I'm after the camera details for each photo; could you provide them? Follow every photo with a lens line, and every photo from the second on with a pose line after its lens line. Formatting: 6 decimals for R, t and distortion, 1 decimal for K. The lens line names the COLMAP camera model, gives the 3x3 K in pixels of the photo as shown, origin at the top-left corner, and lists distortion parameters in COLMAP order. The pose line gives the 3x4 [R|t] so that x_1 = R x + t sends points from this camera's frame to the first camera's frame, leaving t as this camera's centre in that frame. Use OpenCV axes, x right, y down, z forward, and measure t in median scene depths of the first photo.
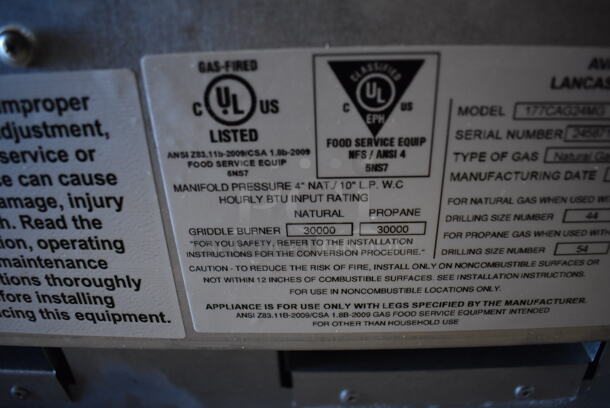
lens RADIAL K [[473.3, 0, 309.2], [0, 473.3, 202.4], [0, 0, 1]] dist [-0.112600, 0.030924]
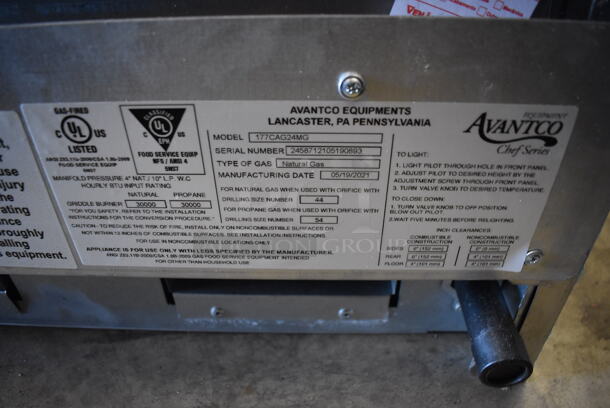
lens RADIAL K [[473.3, 0, 305.3], [0, 473.3, 206.5], [0, 0, 1]] dist [-0.112600, 0.030924]
pose [[0.999660, 0.018094, 0.018775, 0.544706], [-0.020732, 0.988245, 0.151468, -0.188928], [-0.015814, -0.151806, 0.988284, -0.580404]]
